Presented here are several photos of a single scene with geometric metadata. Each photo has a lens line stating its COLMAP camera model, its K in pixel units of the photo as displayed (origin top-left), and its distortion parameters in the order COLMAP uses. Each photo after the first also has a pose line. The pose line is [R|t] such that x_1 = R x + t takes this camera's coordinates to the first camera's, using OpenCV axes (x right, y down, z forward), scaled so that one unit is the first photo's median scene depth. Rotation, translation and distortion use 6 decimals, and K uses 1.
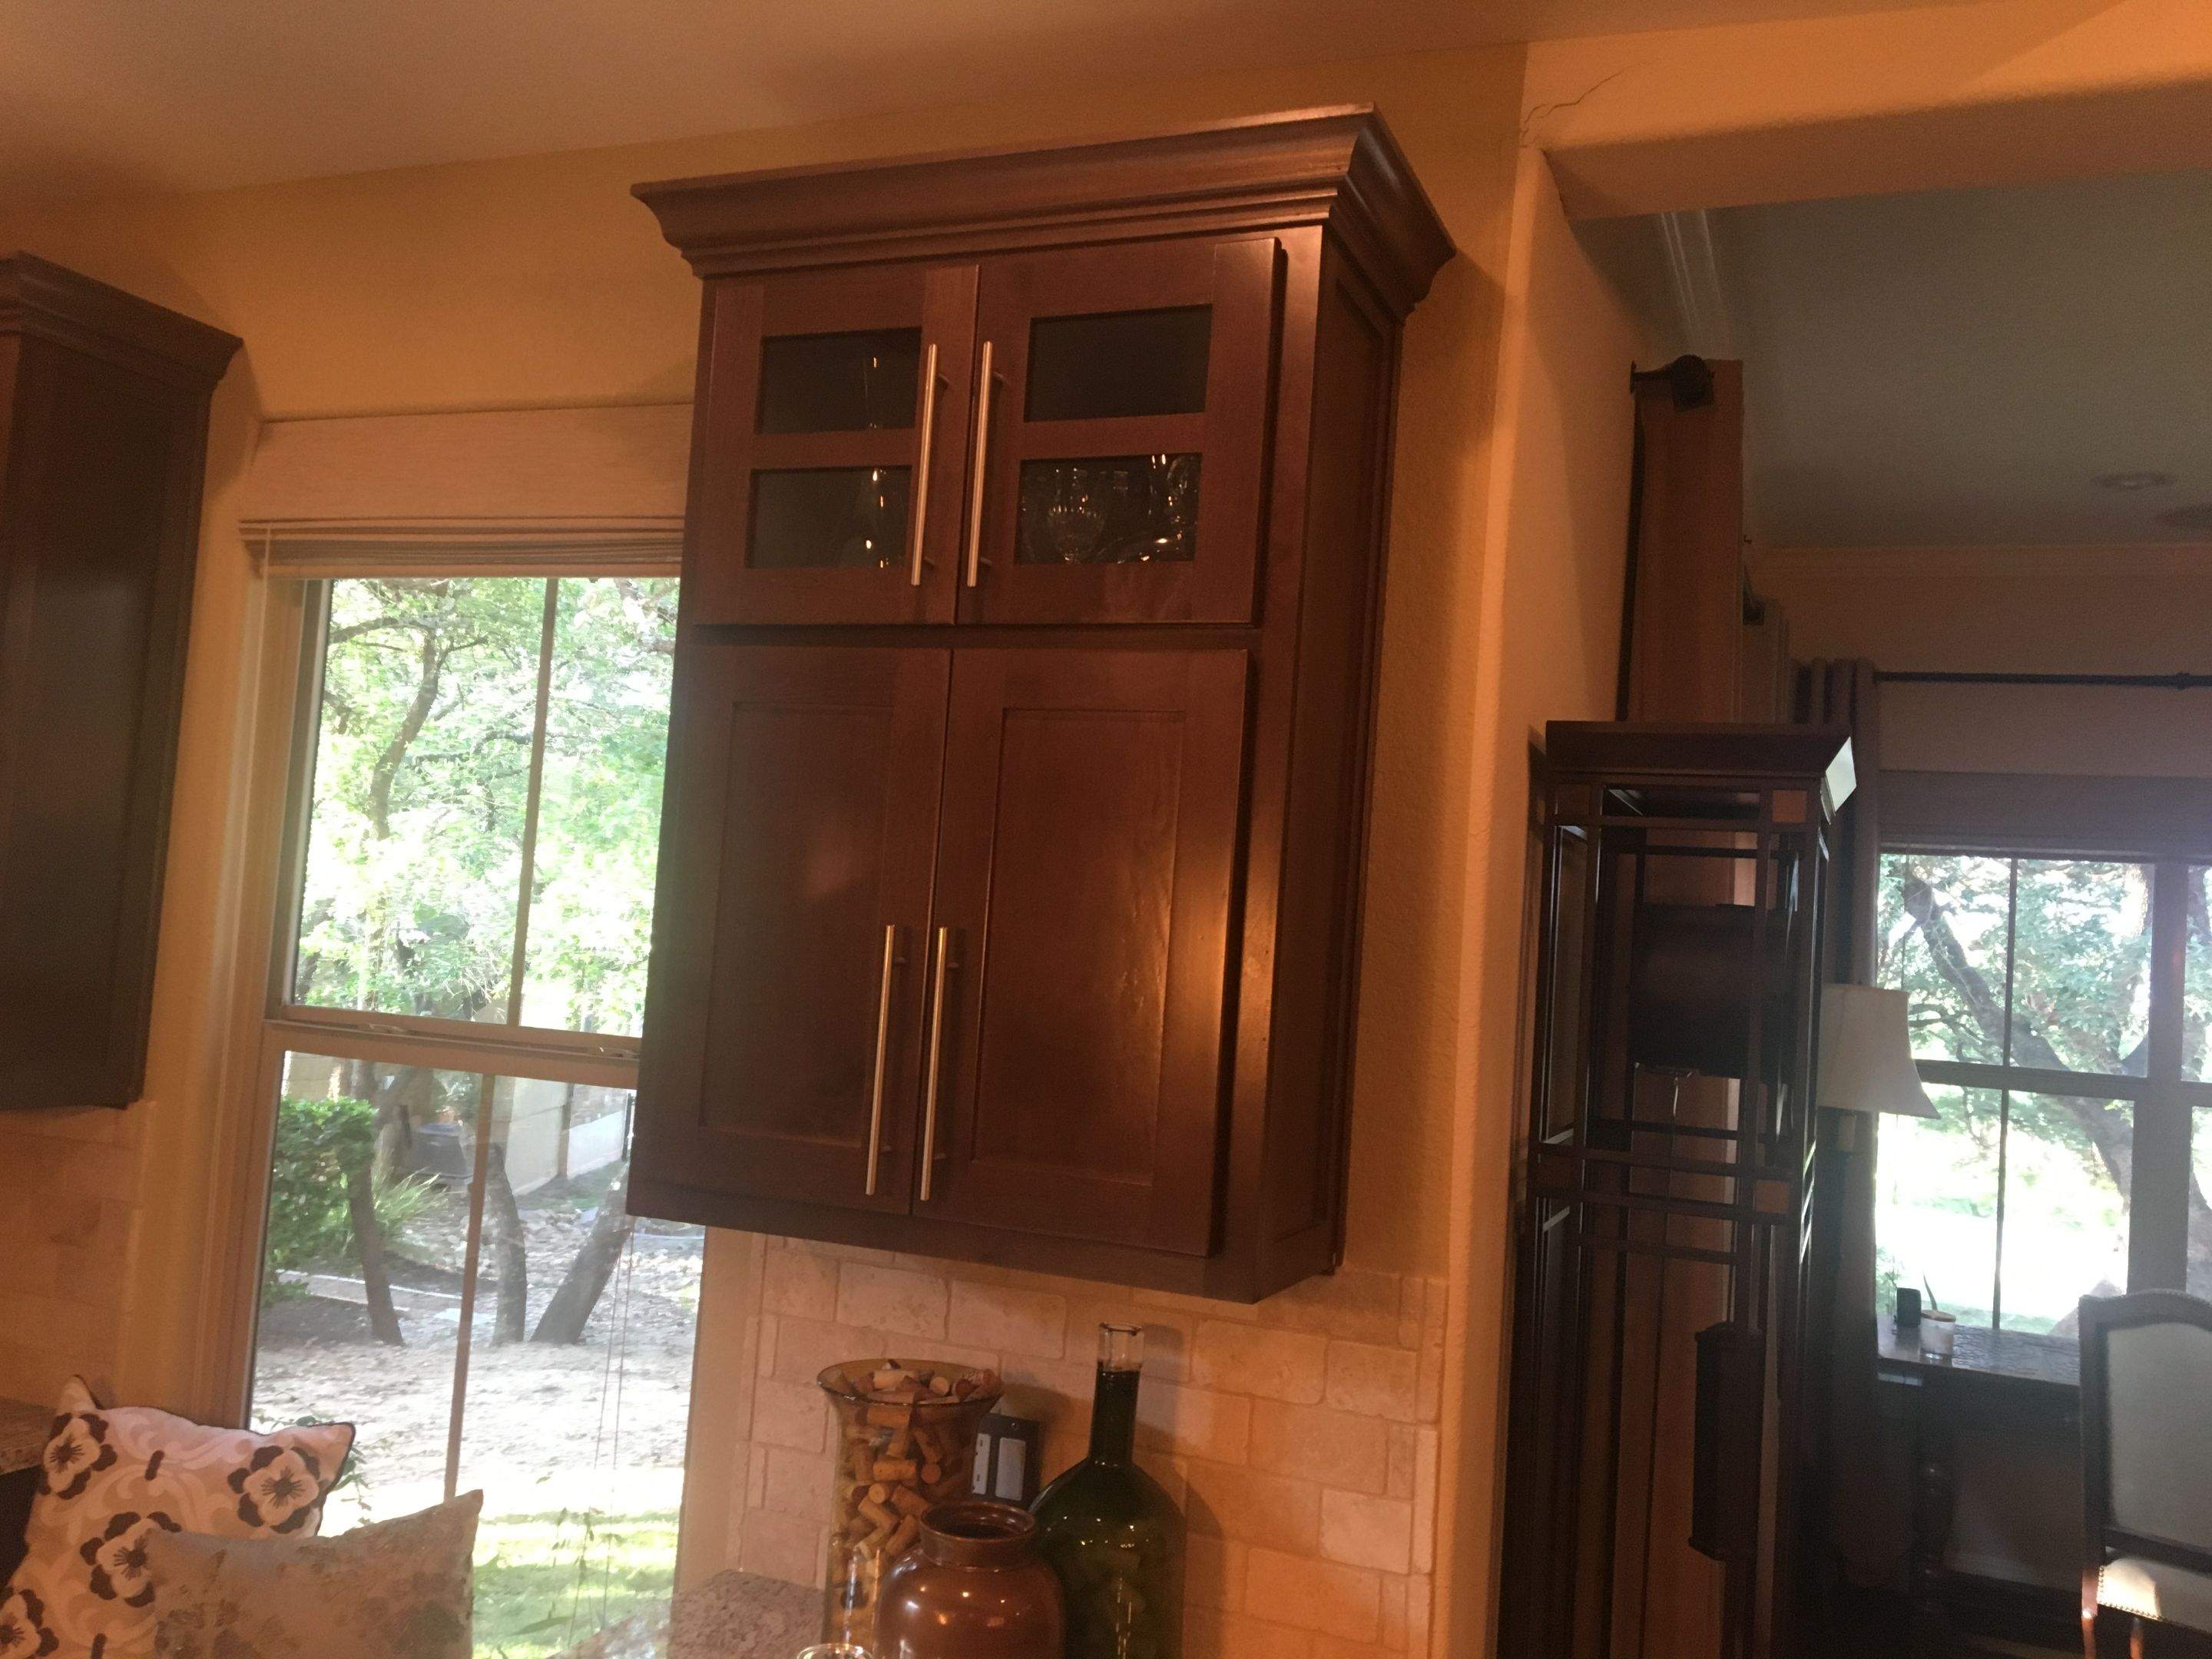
lens RADIAL K [[1836.2, 0, 1098.1], [0, 1836.2, 835.9], [0, 0, 1]] dist [0.087840, -0.131691]
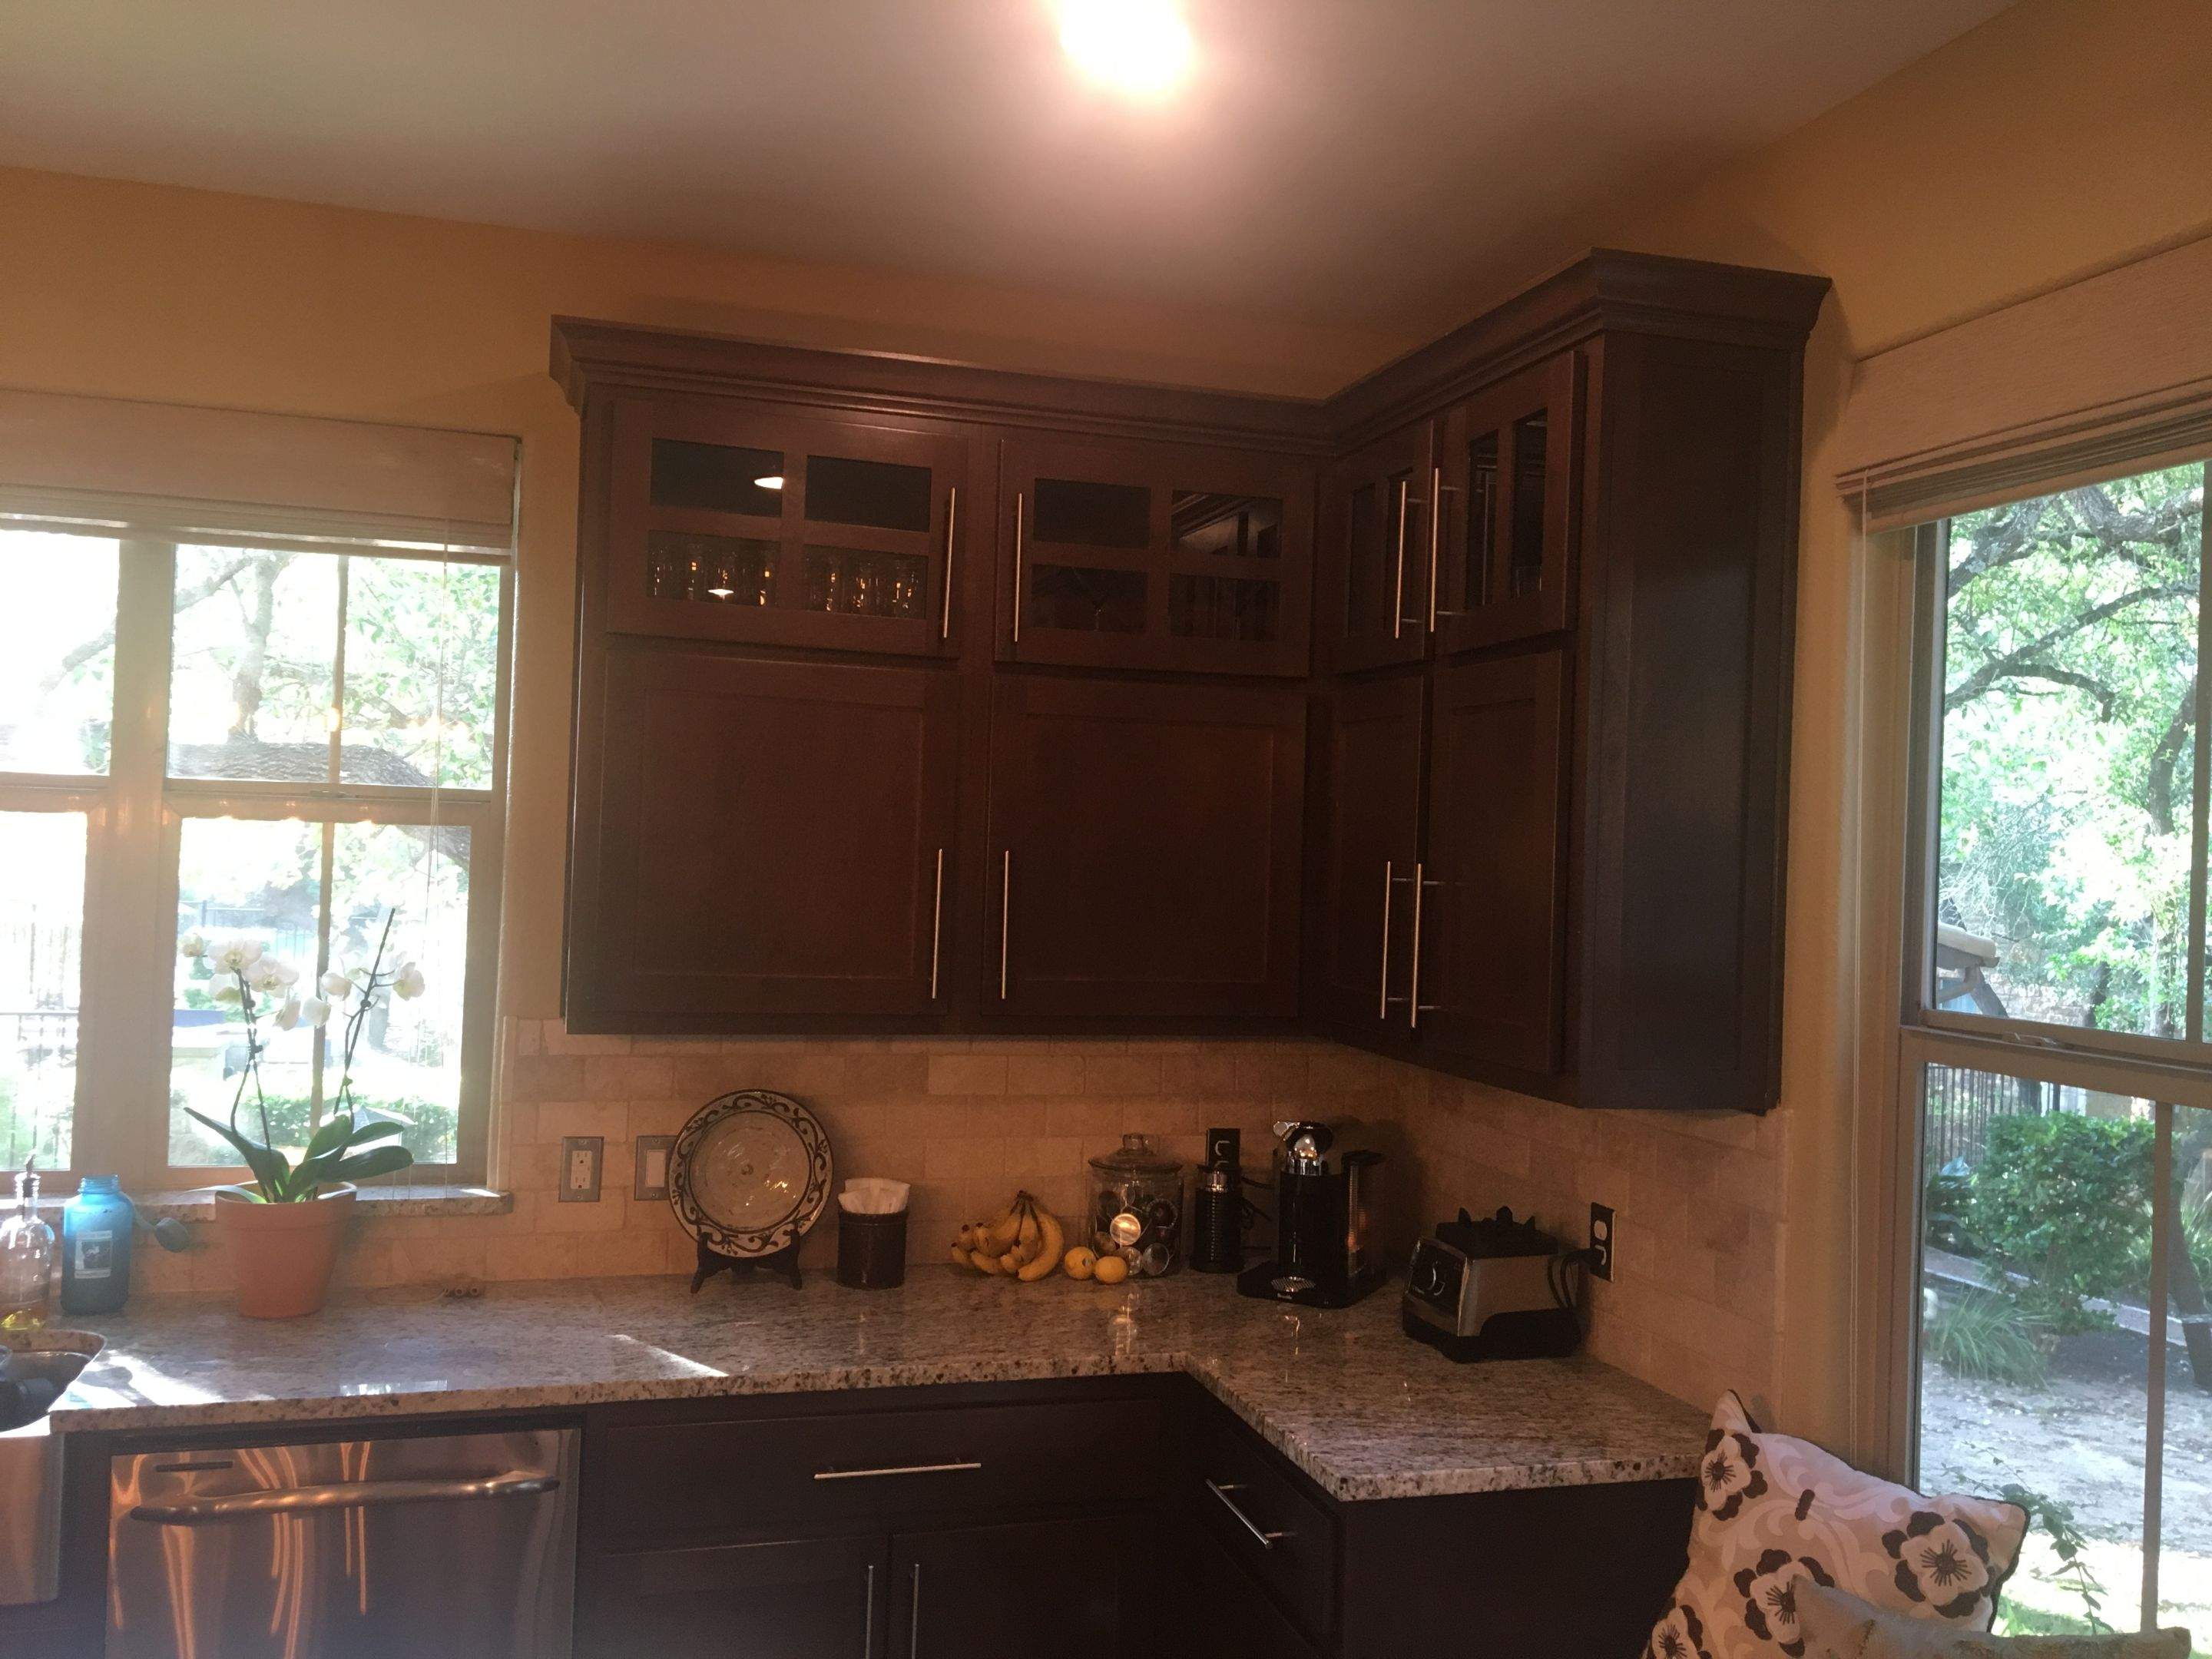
lens RADIAL K [[1836.2, 0, 1098.1], [0, 1836.2, 835.9], [0, 0, 1]] dist [0.087840, -0.131691]
pose [[0.619019, -0.054438, -0.783487, 0.018423], [0.050632, 0.998286, -0.029359, 0.015390], [0.783742, -0.021496, 0.620714, 0.155156]]
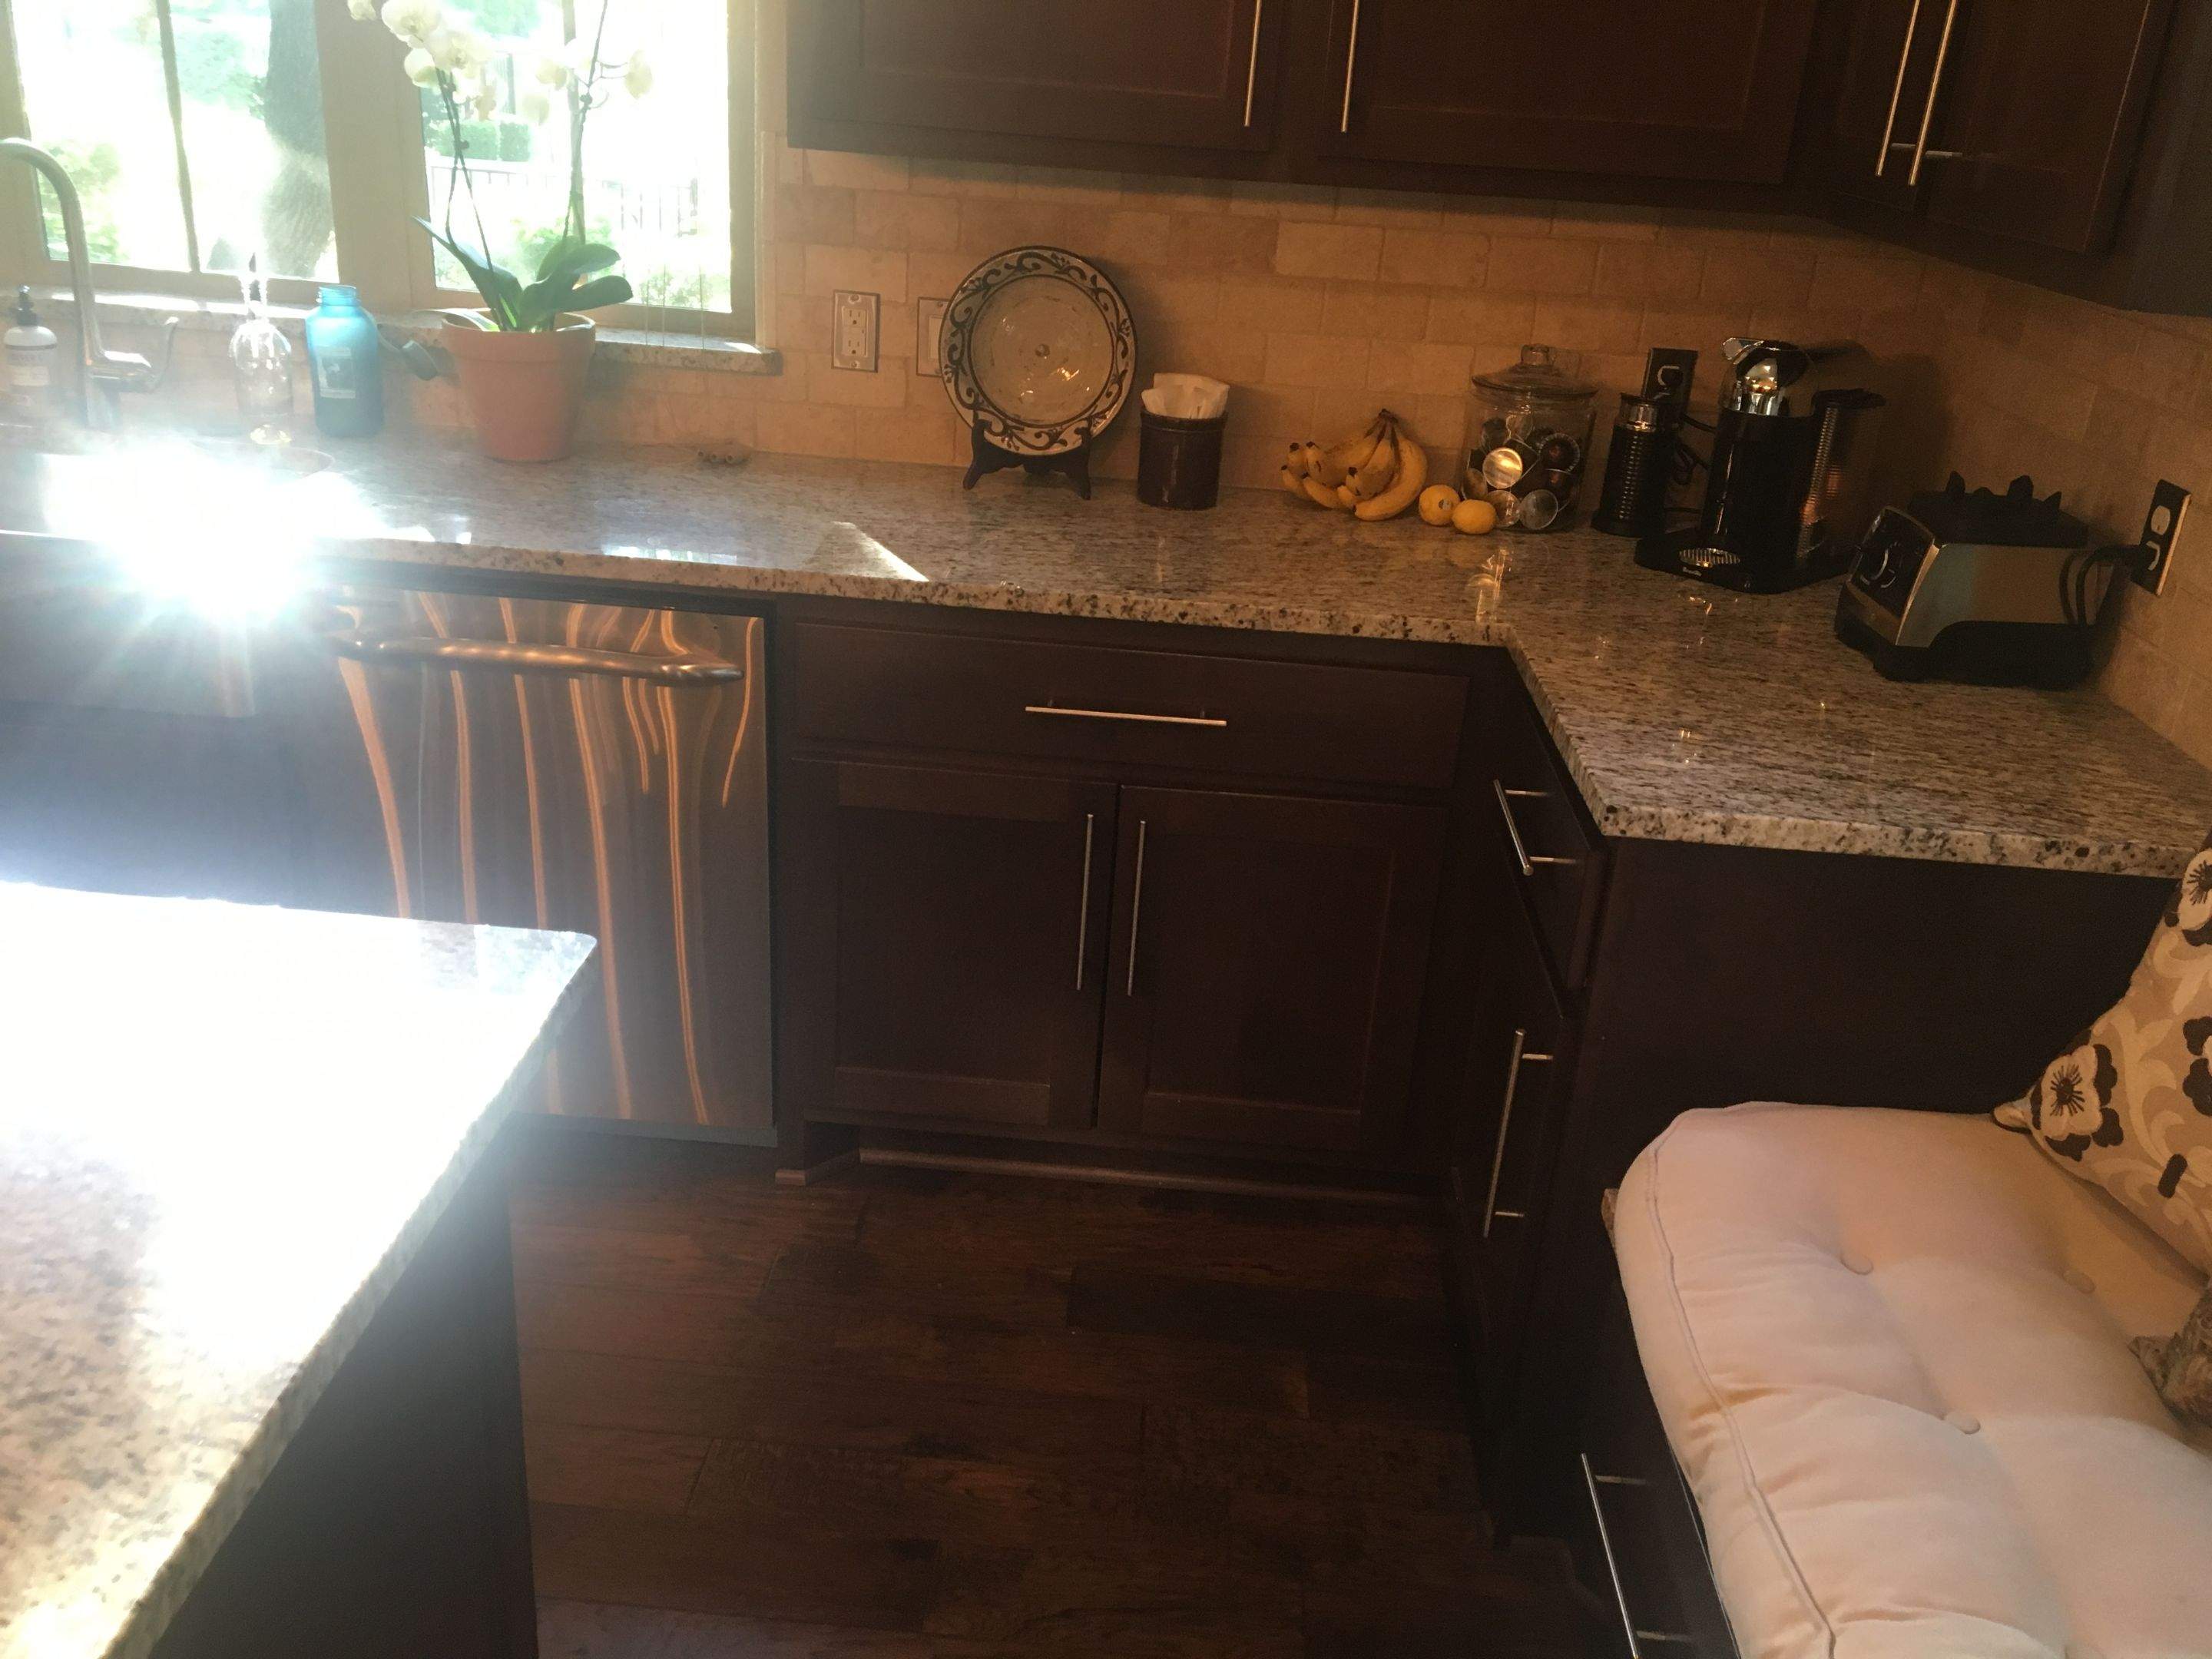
lens RADIAL K [[1836.2, 0, 1098.1], [0, 1836.2, 835.9], [0, 0, 1]] dist [0.087840, -0.131691]
pose [[0.321795, 0.328250, -0.888088, -0.112388], [0.010303, 0.936710, 0.349955, 0.089219], [0.946753, -0.121764, 0.298046, 0.442850]]
